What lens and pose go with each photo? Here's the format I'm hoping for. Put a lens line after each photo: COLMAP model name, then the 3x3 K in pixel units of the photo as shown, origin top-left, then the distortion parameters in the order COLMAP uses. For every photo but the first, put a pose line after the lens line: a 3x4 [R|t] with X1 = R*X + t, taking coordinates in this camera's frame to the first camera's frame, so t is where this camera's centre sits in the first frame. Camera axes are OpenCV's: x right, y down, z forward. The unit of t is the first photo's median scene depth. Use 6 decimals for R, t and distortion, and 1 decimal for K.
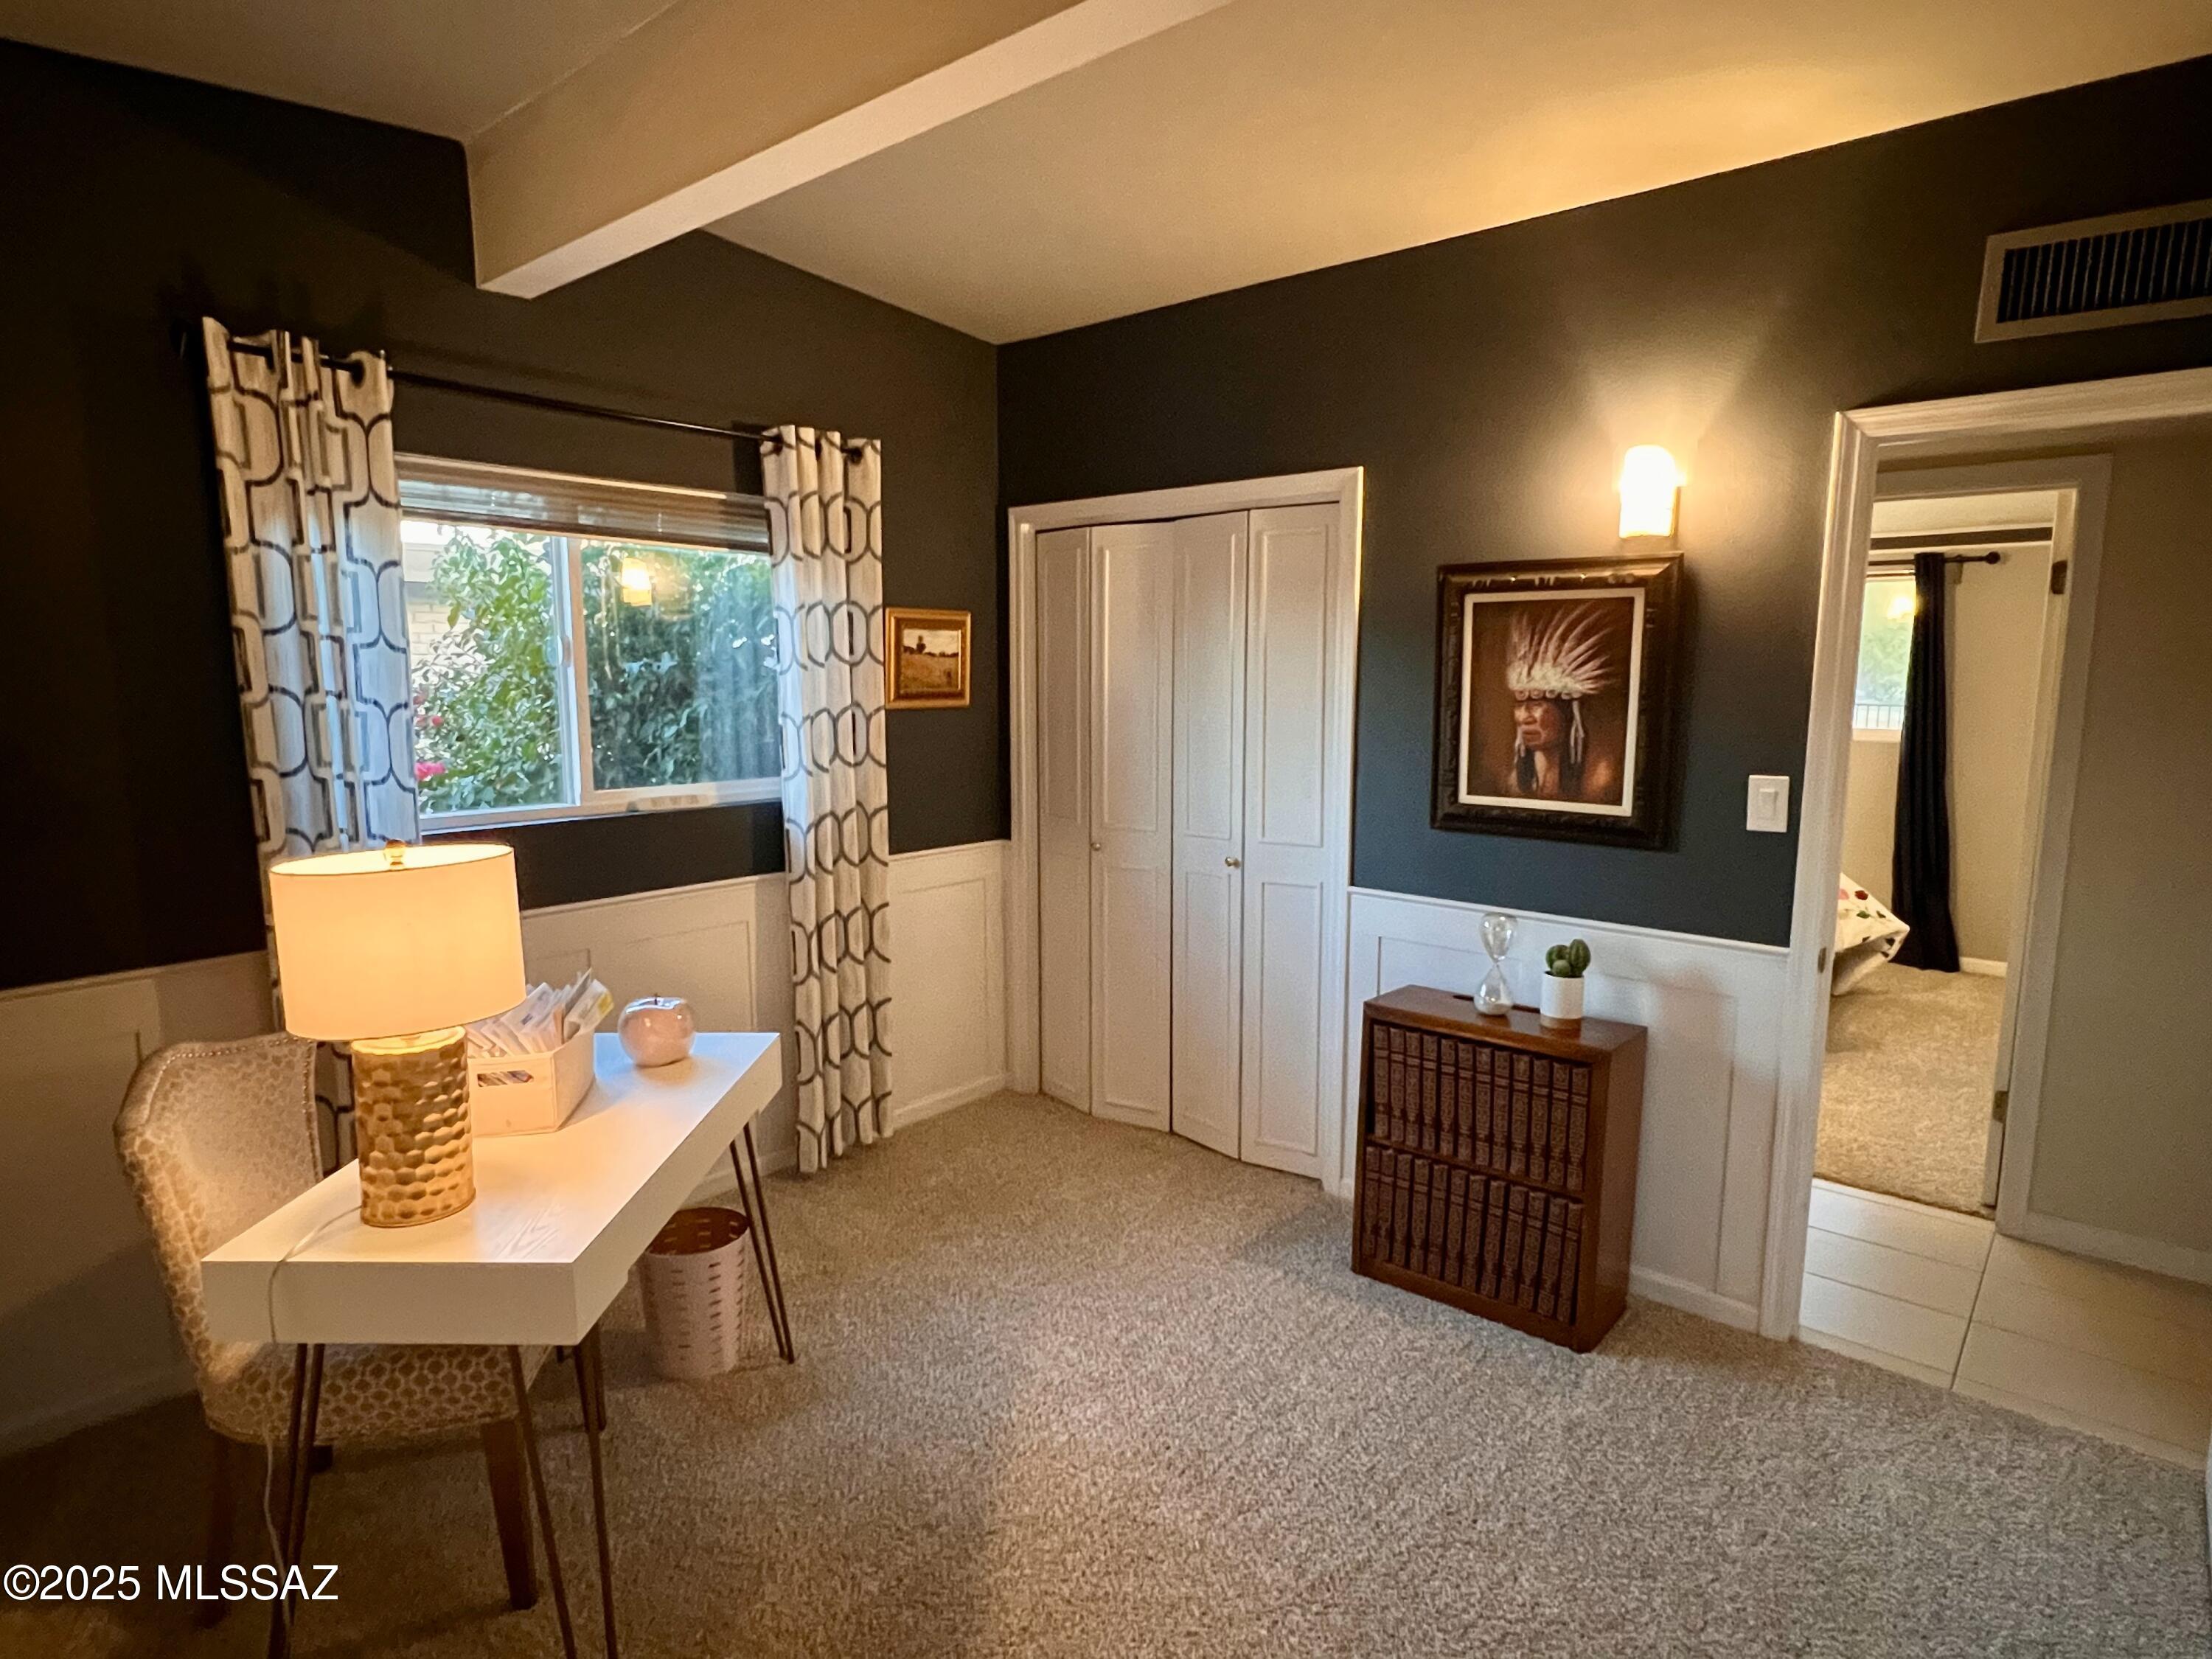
lens RADIAL K [[1209.6, 0, 1106.0], [0, 1209.6, 829.5], [0, 0, 1]] dist [-0.003450, -0.001020]
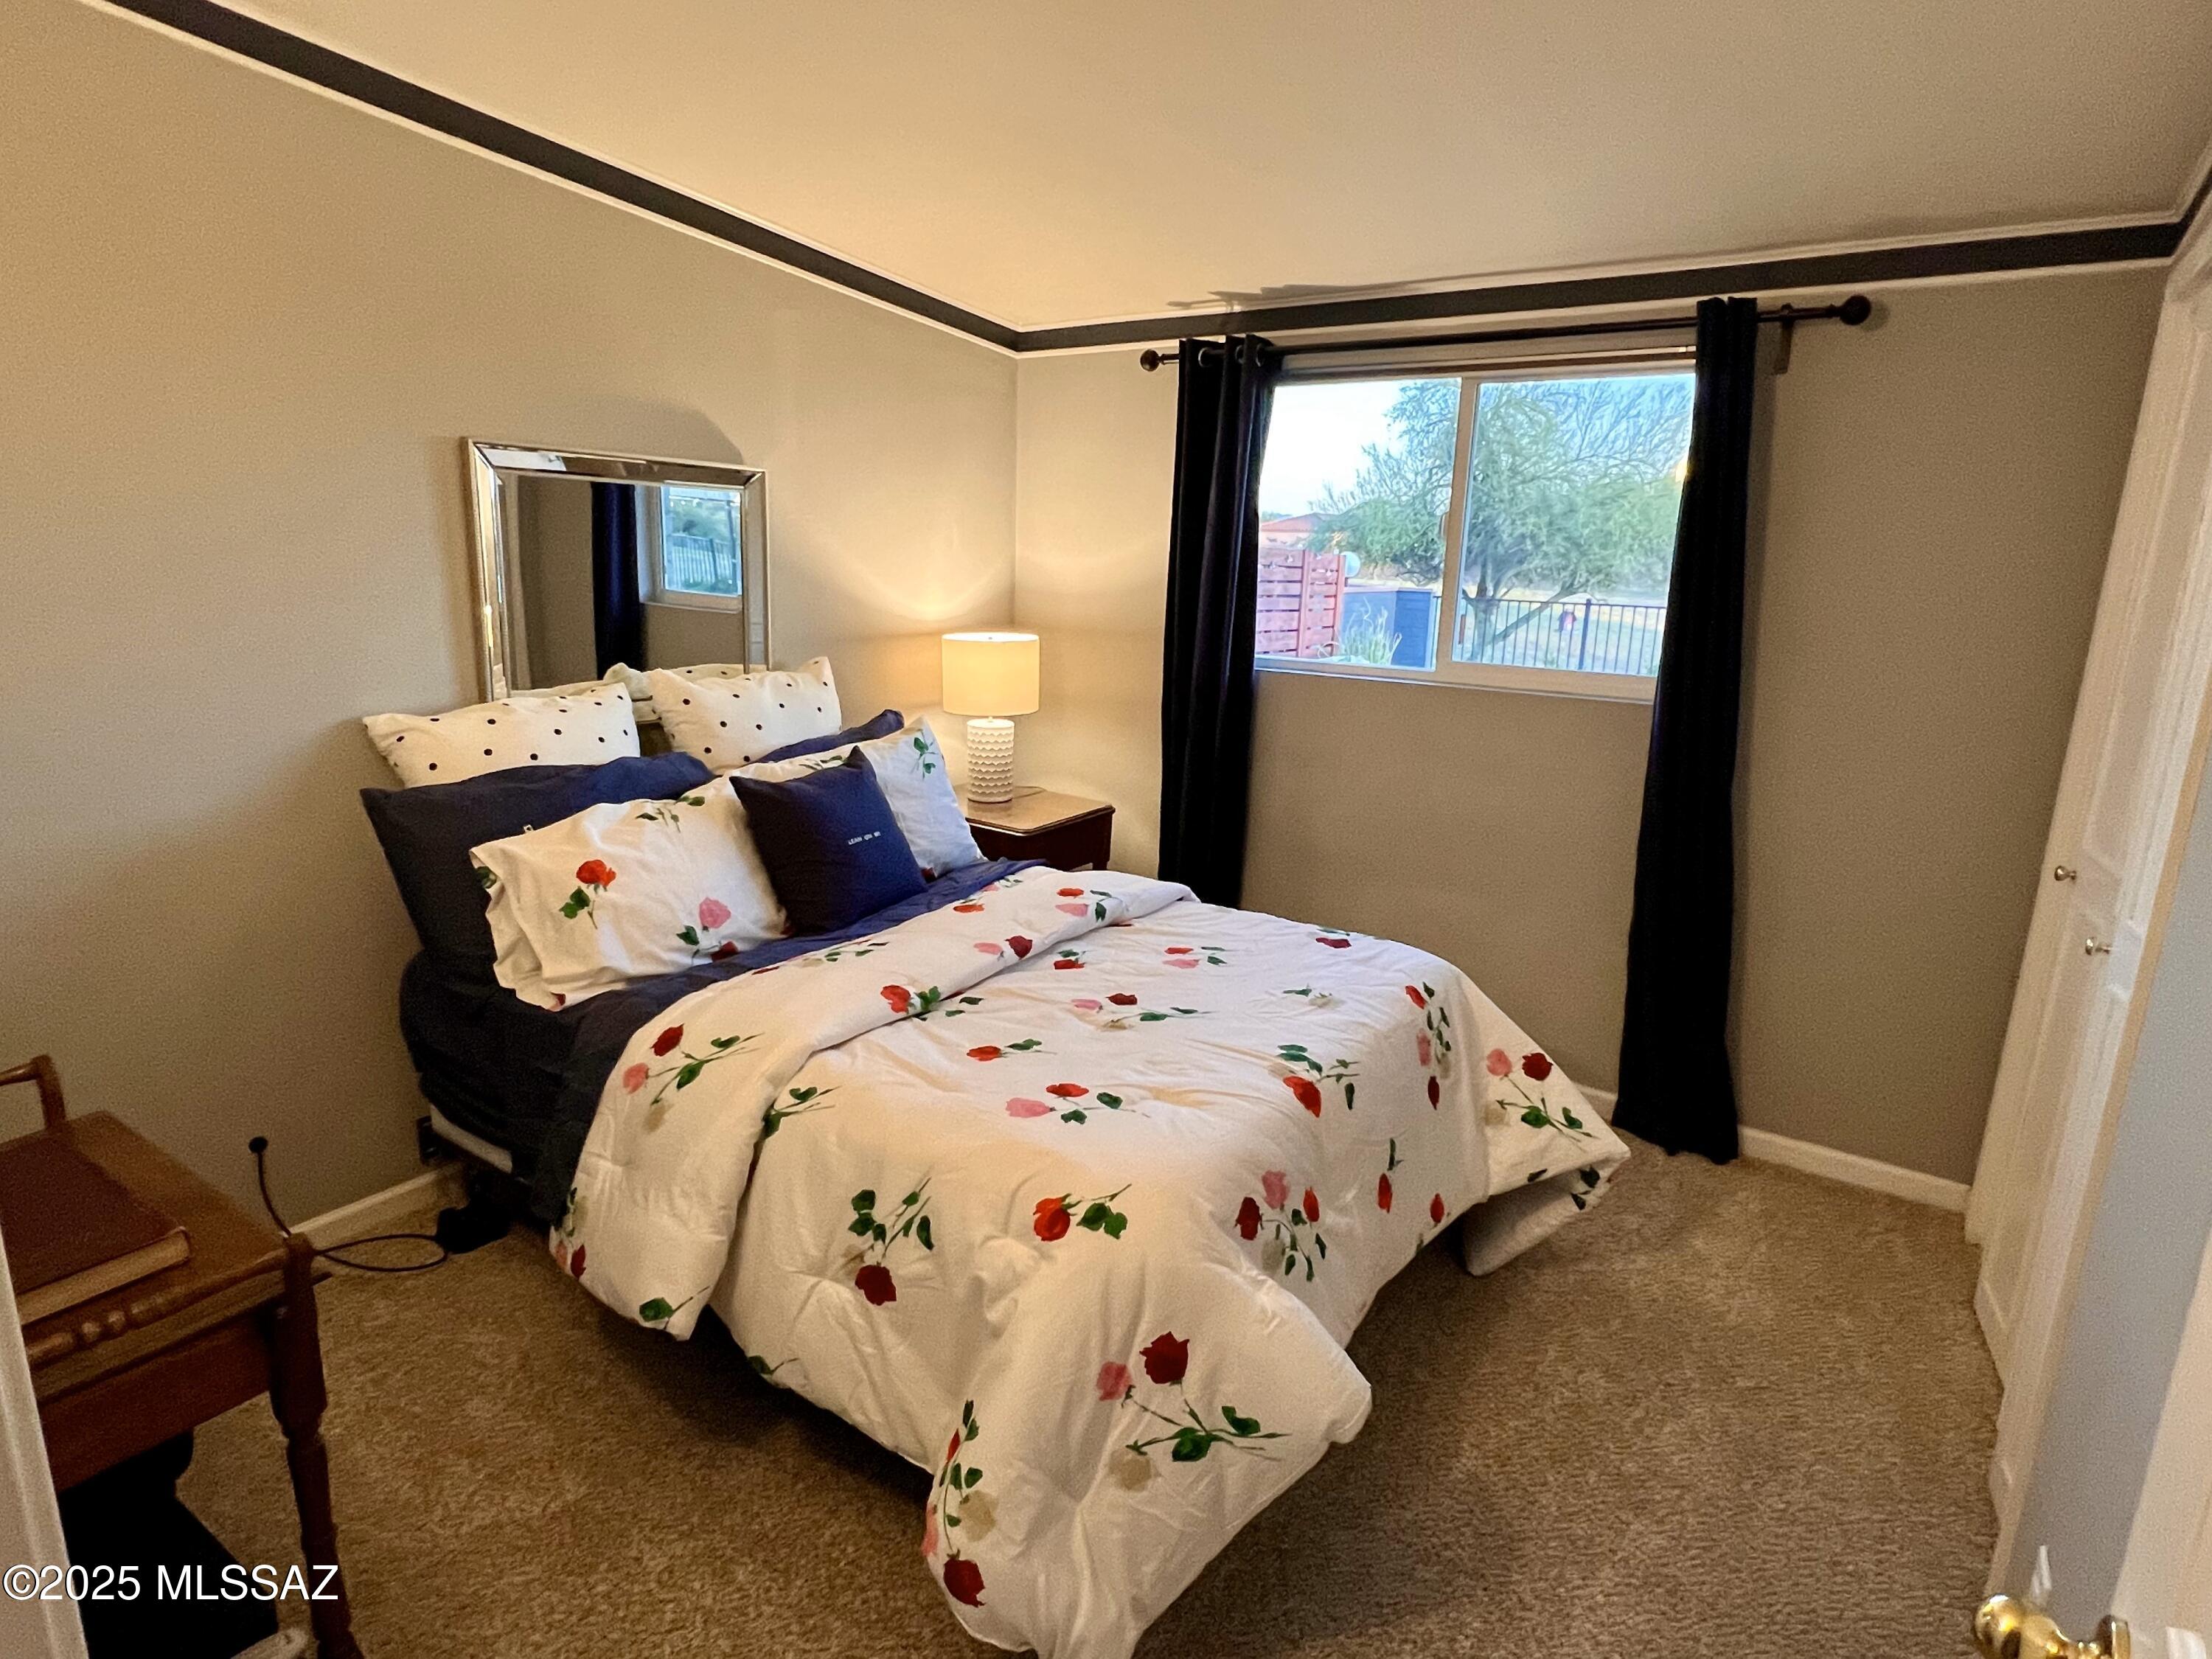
lens RADIAL K [[1209.6, 0, 1106.0], [0, 1209.6, 829.5], [0, 0, 1]] dist [-0.003450, -0.001020]
pose [[0.993385, 0.004637, 0.114734, 0.416850], [-0.013676, 0.996850, 0.078120, -0.063779], [-0.114010, -0.079172, 0.990320, 0.585770]]
